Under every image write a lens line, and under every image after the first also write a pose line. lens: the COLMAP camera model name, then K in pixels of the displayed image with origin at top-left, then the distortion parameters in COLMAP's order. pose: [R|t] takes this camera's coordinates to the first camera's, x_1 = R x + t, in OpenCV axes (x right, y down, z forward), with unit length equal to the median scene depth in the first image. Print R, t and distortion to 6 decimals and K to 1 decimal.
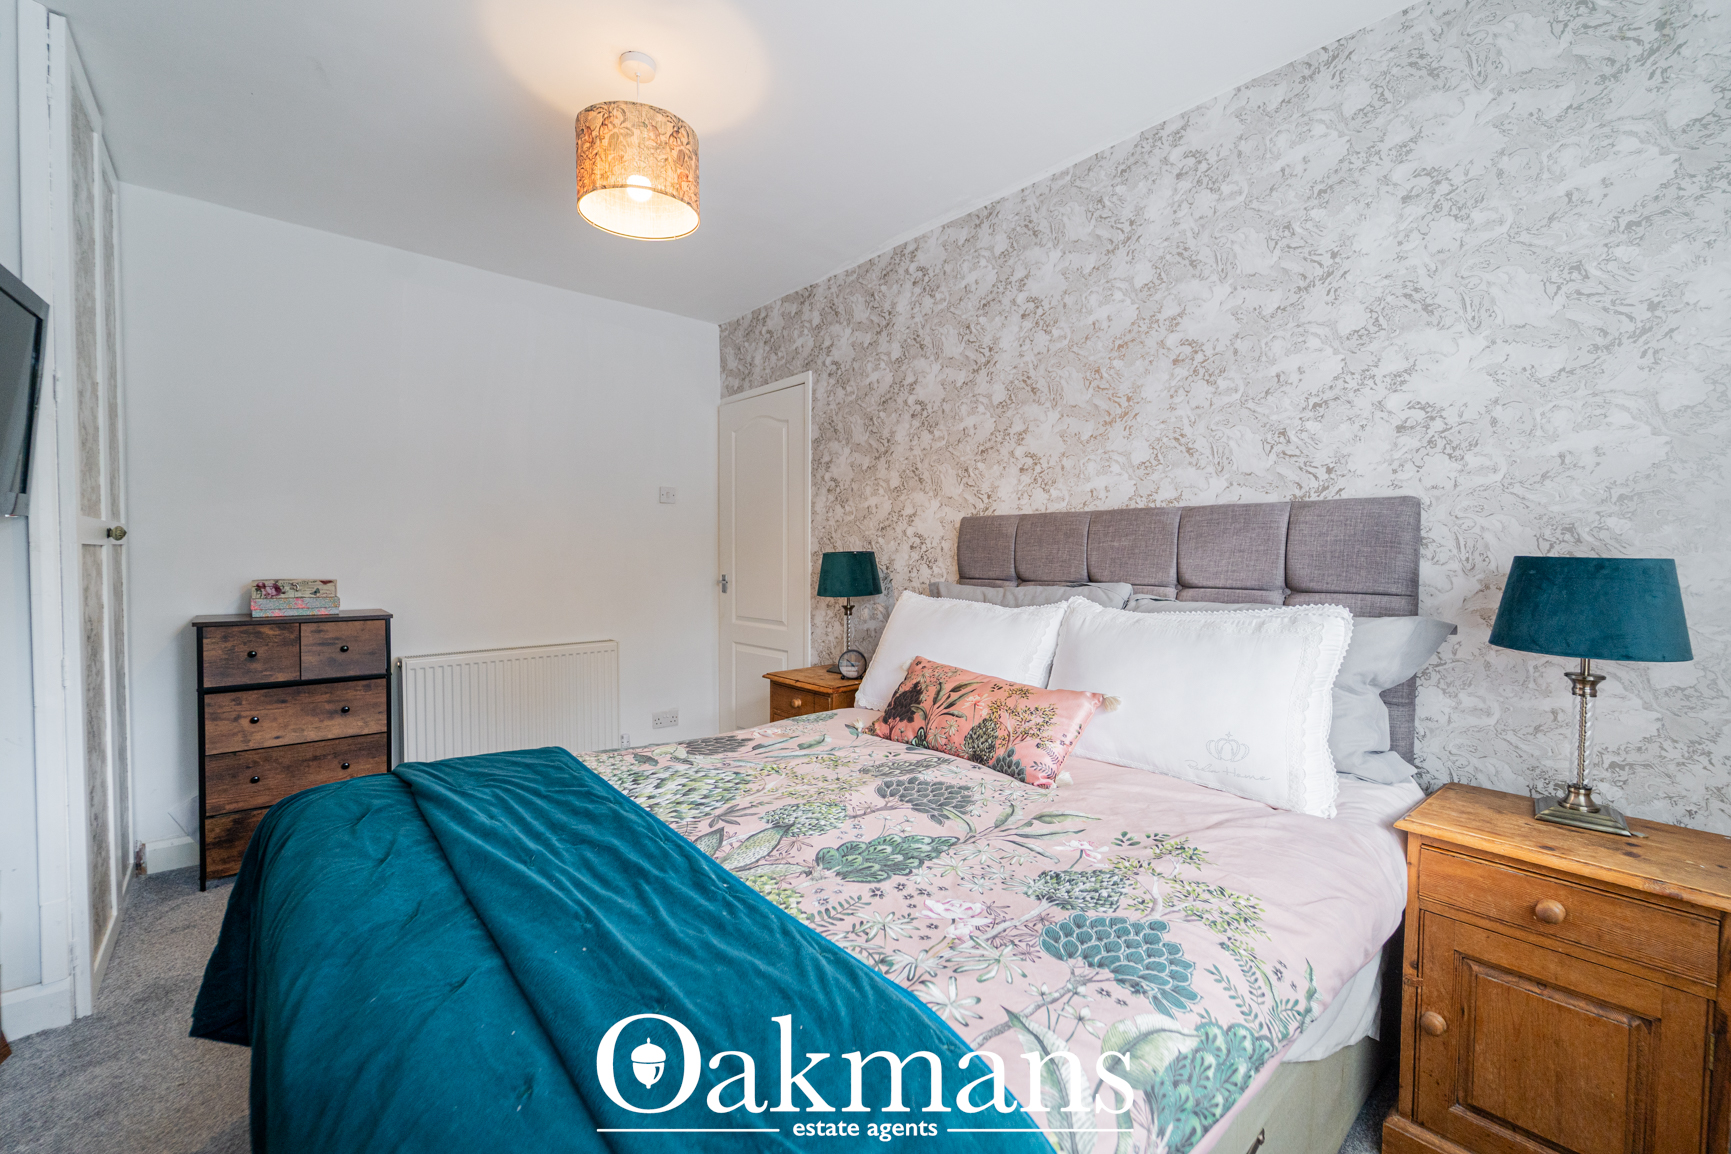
lens RADIAL K [[713.6, 0, 862.6], [0, 713.6, 572.8], [0, 0, 1]] dist [0.006103, -0.001533]
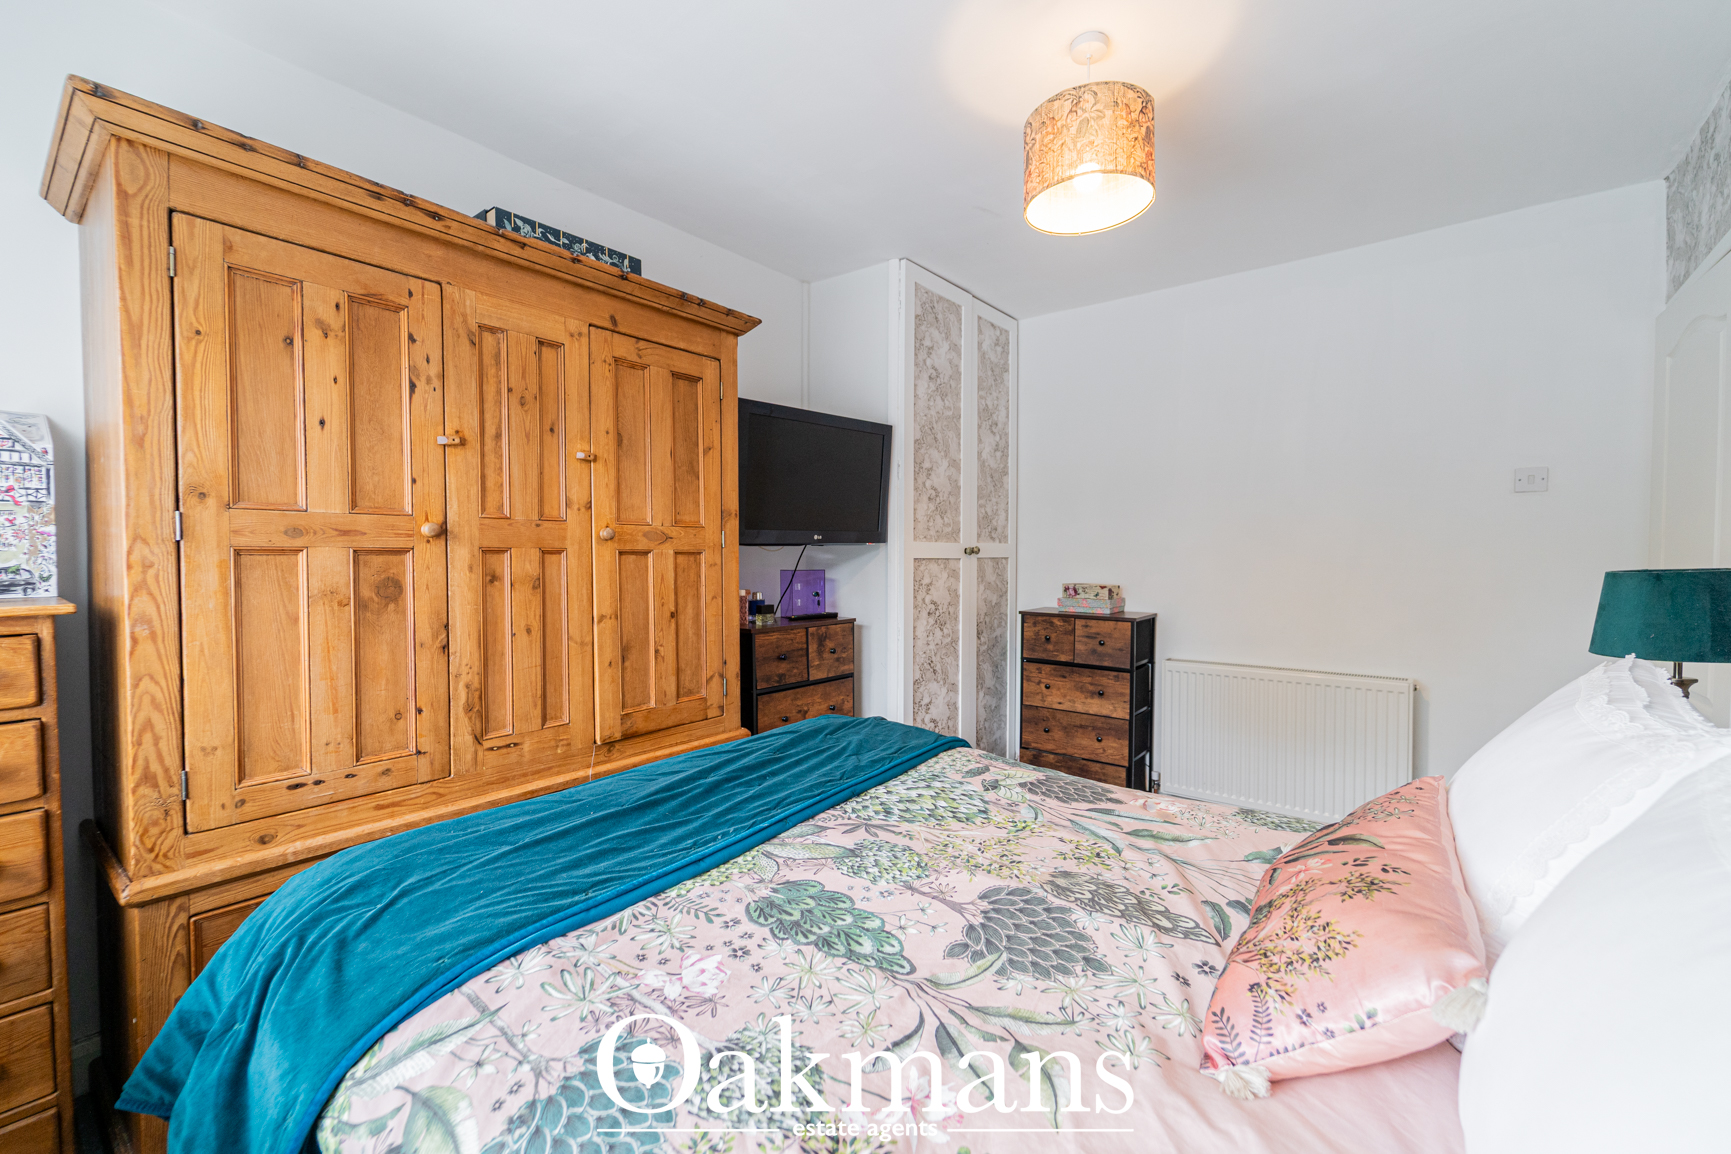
lens RADIAL K [[713.6, 0, 870.4], [0, 713.6, 571.0], [0, 0, 1]] dist [0.006103, -0.001533]
pose [[0.186392, 0.017792, -0.982314, 0.697951], [-0.028946, 0.999501, 0.012611, -0.034852], [0.982049, 0.026084, 0.186814, 0.688897]]
